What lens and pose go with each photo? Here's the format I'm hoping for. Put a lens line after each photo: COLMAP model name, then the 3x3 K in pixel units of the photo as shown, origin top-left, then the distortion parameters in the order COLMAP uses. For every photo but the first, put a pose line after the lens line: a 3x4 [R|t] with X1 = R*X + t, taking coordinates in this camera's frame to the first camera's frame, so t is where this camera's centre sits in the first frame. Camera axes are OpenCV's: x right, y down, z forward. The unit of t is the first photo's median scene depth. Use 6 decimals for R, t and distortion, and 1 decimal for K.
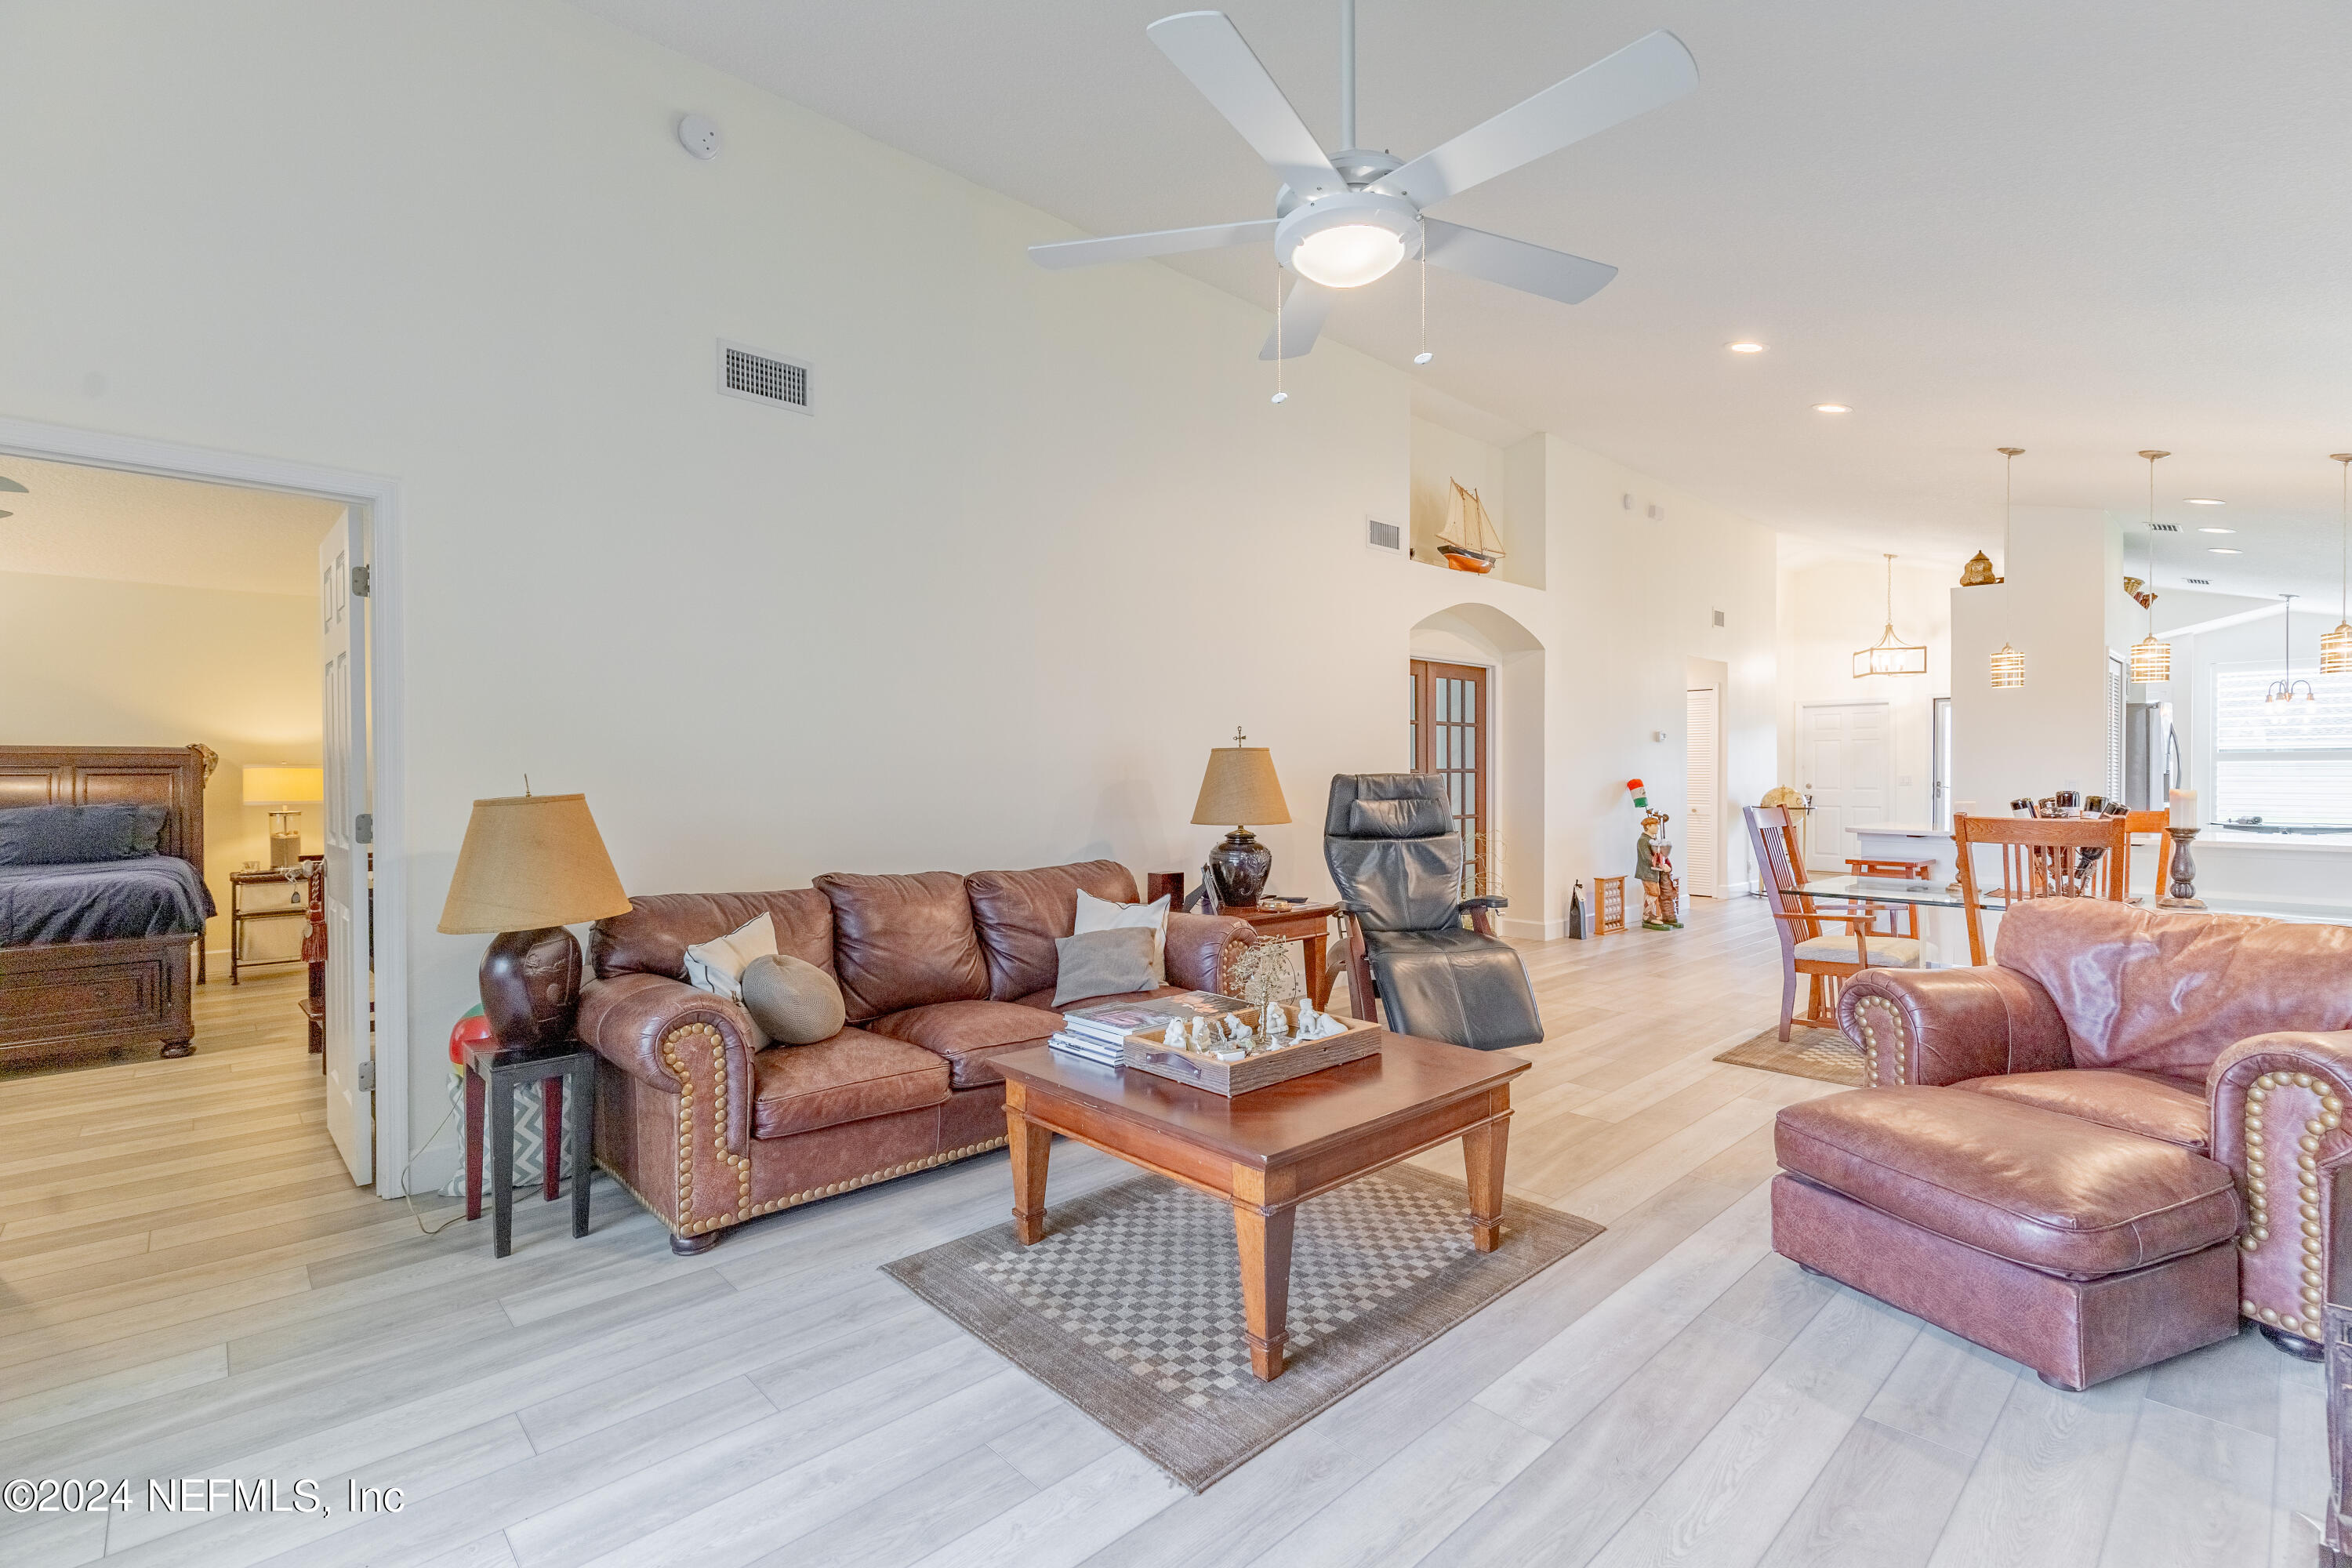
lens RADIAL K [[1056.2, 0, 1174.4], [0, 1056.2, 782.8], [0, 0, 1]] dist [0.003476, -0.001591]
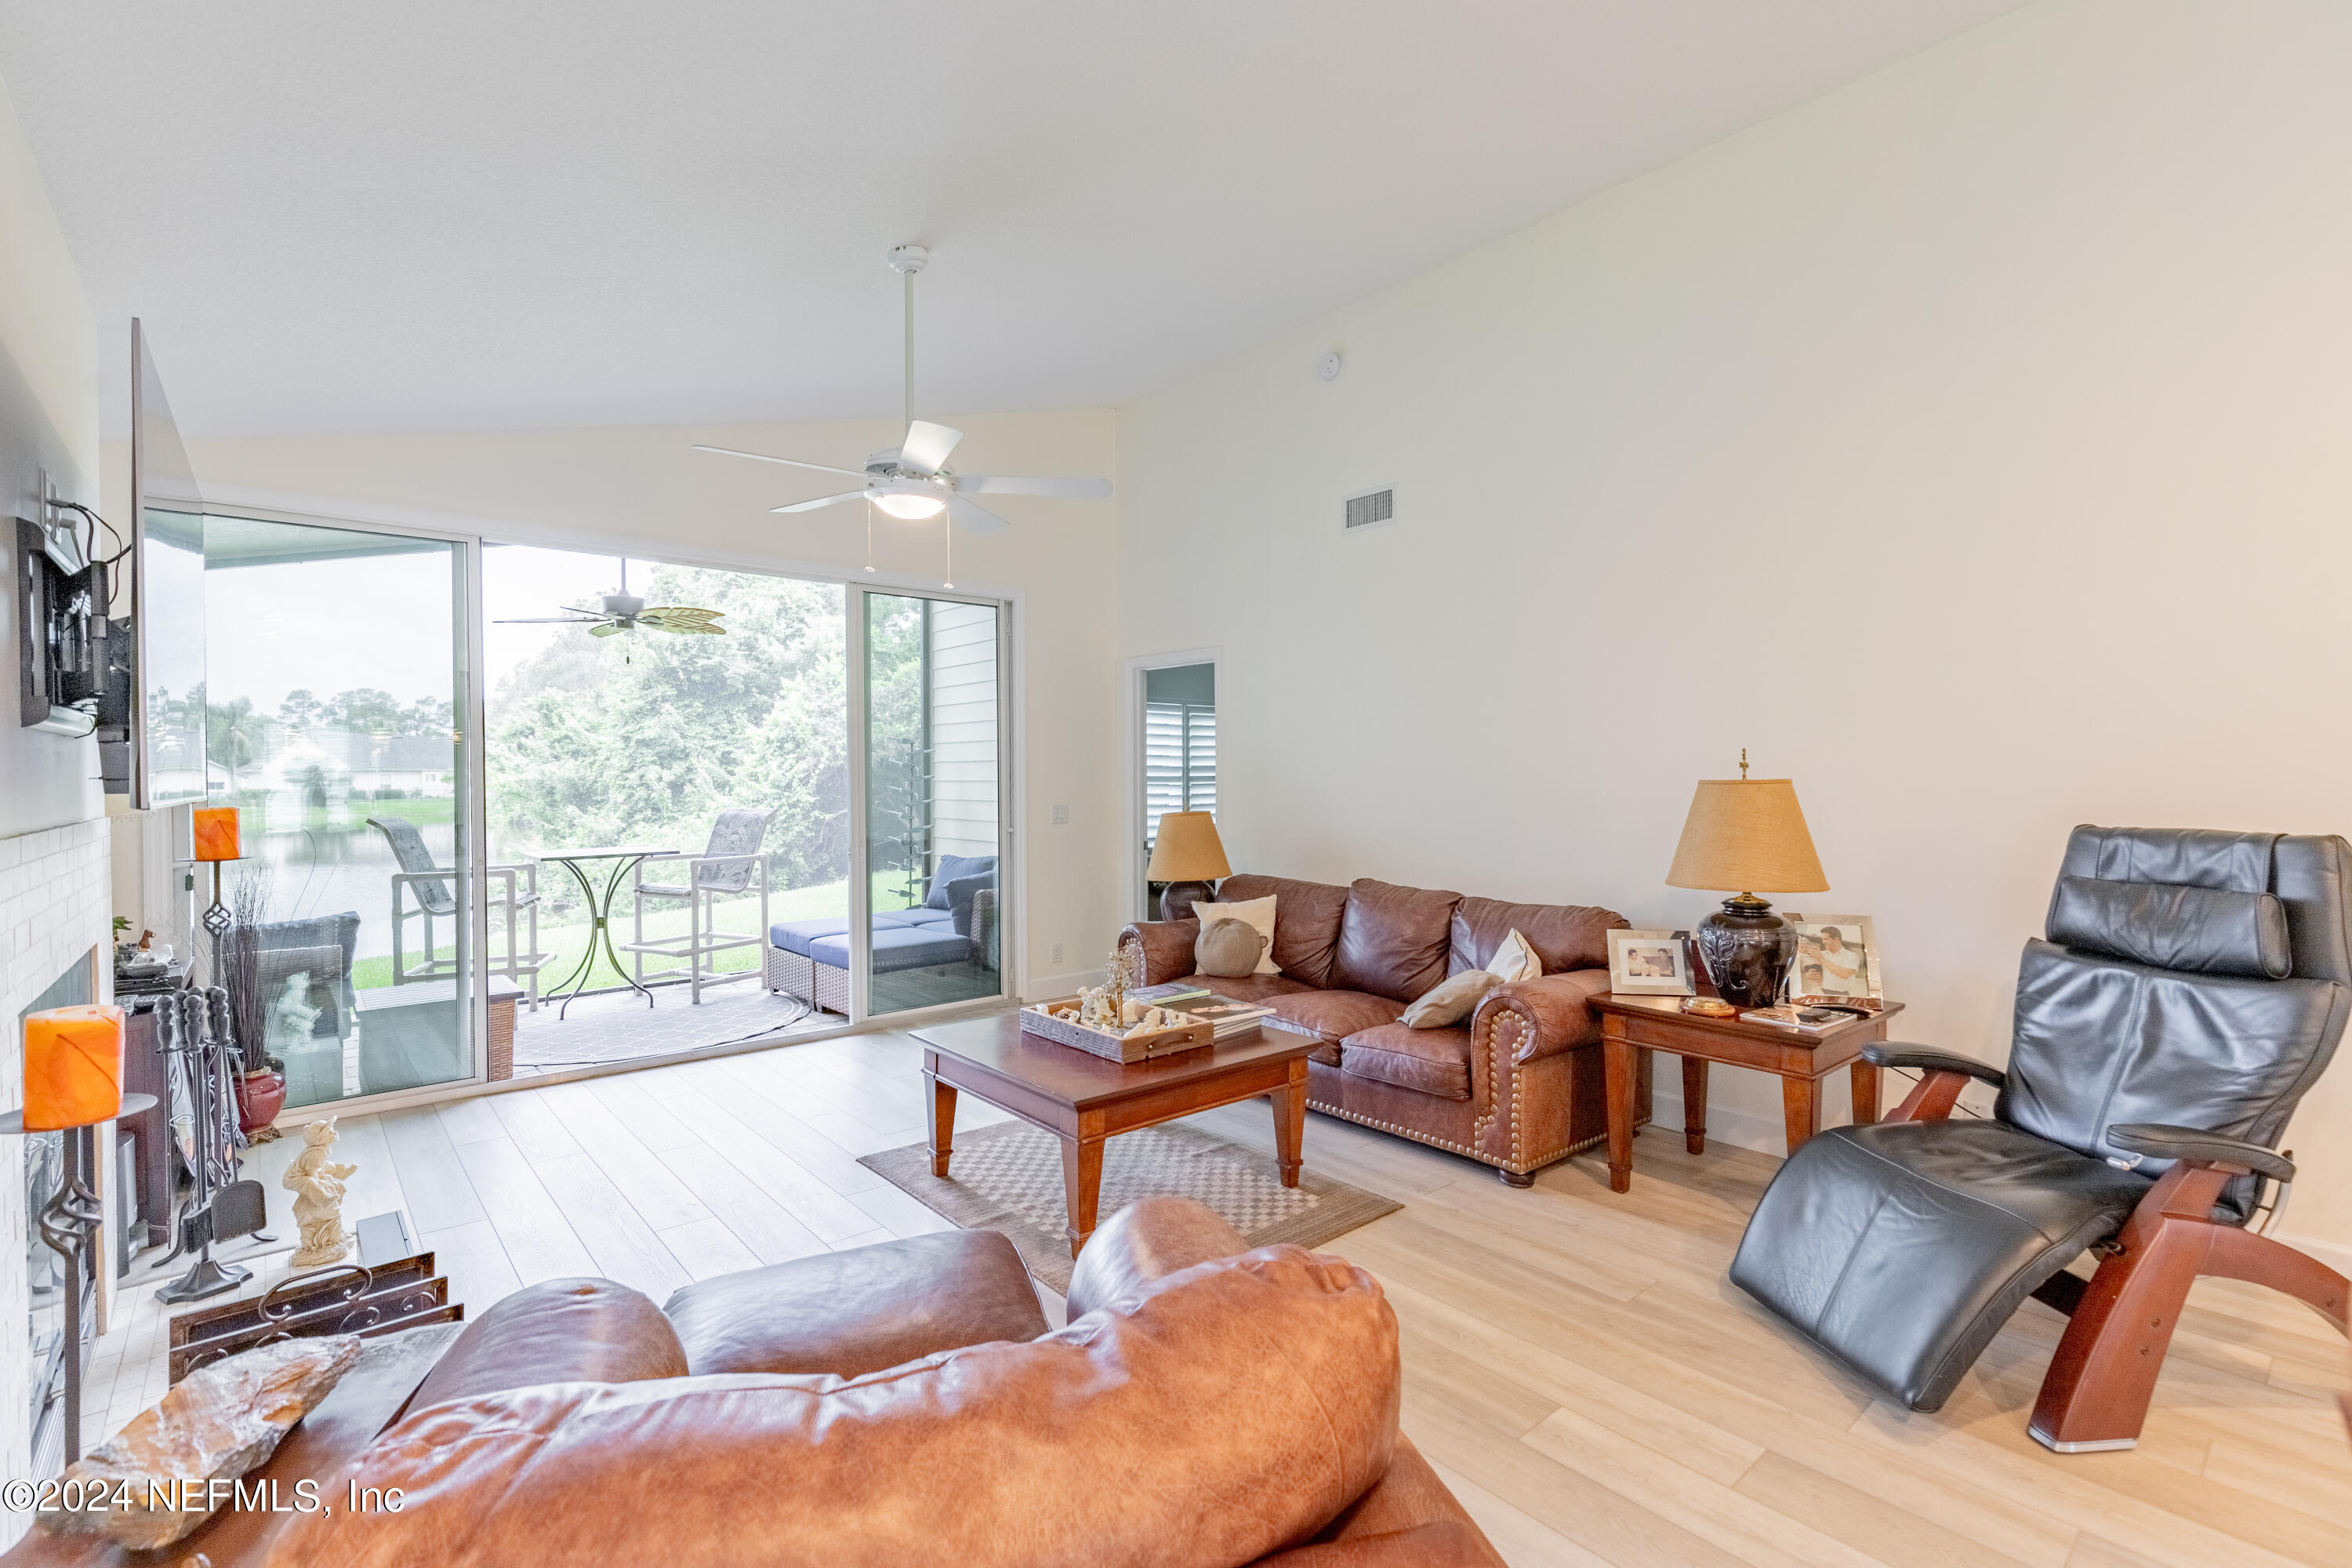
lens RADIAL K [[1056.2, 0, 1168.9], [0, 1056.2, 775.1], [0, 0, 1]] dist [0.003476, -0.001591]
pose [[-0.041981, 0.006675, -0.999096, 1.137302], [-0.002268, 0.999974, 0.006776, -0.057366], [0.999116, 0.002551, -0.041965, 0.933474]]
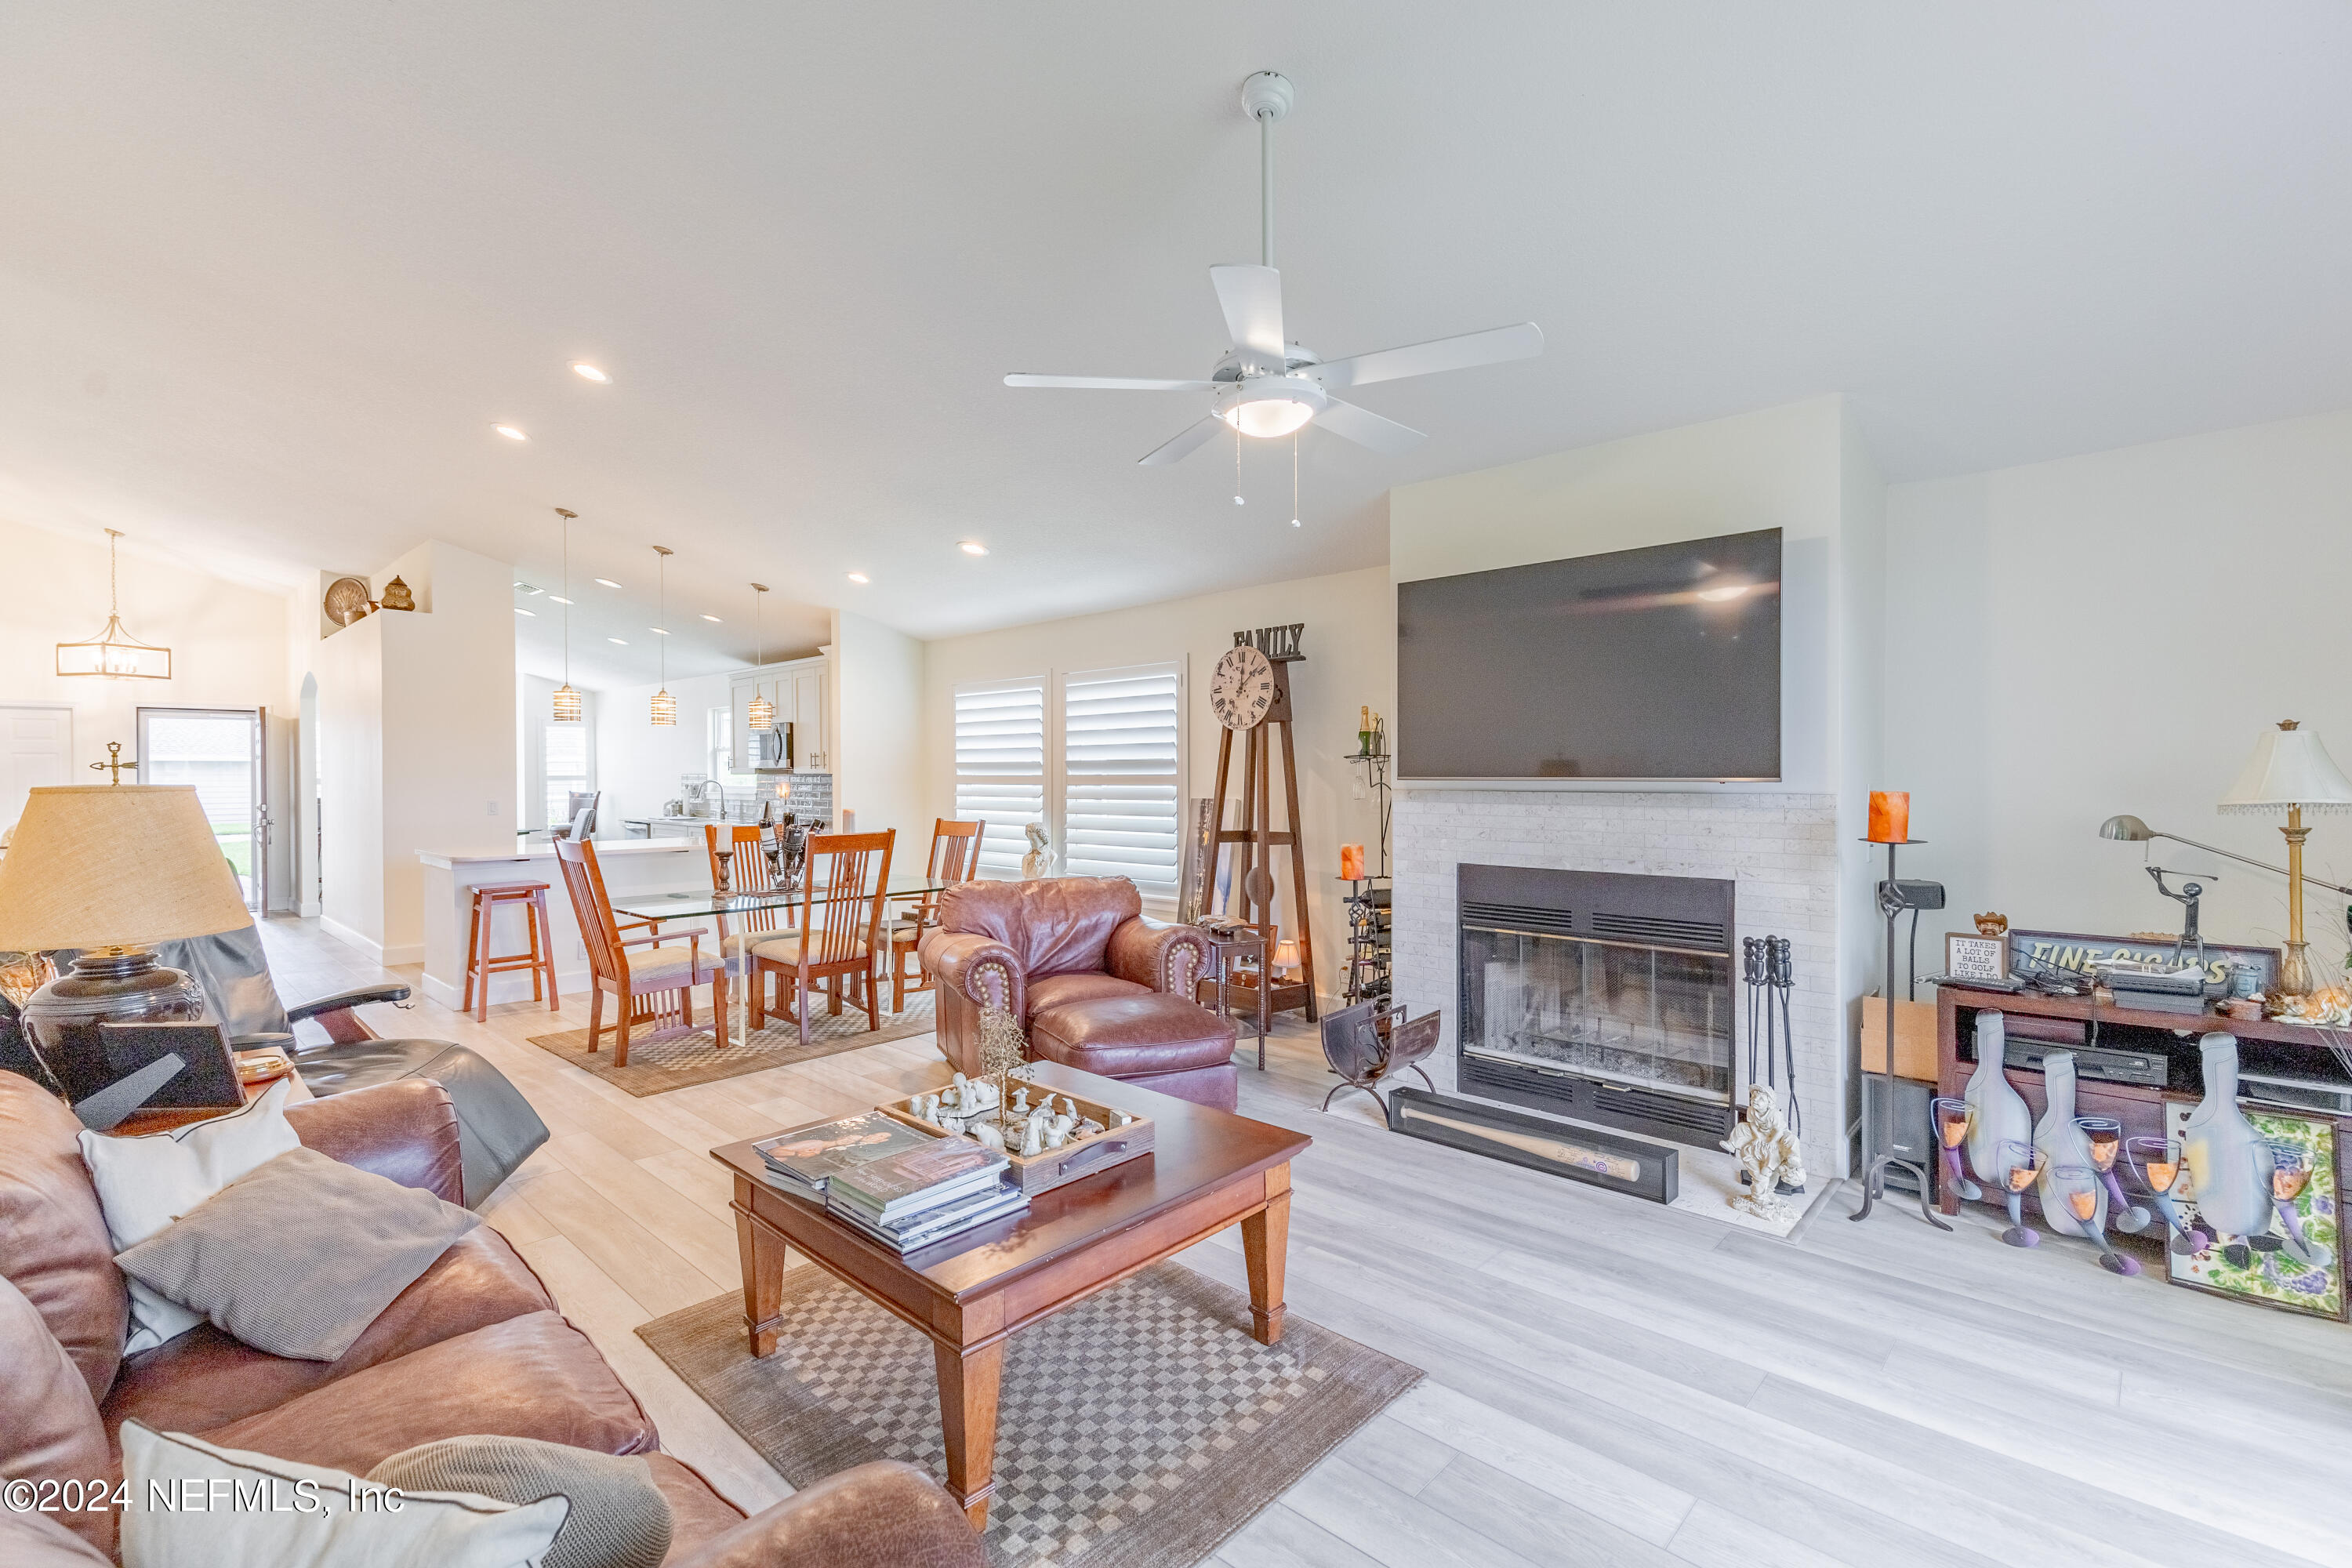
lens RADIAL K [[1056.2, 0, 1177.9], [0, 1056.2, 784.7], [0, 0, 1]] dist [0.003476, -0.001591]
pose [[-0.061592, -0.010130, 0.998050, -0.687245], [0.015864, 0.999812, 0.011127, -0.044619], [-0.997975, 0.016518, -0.061420, 0.748771]]
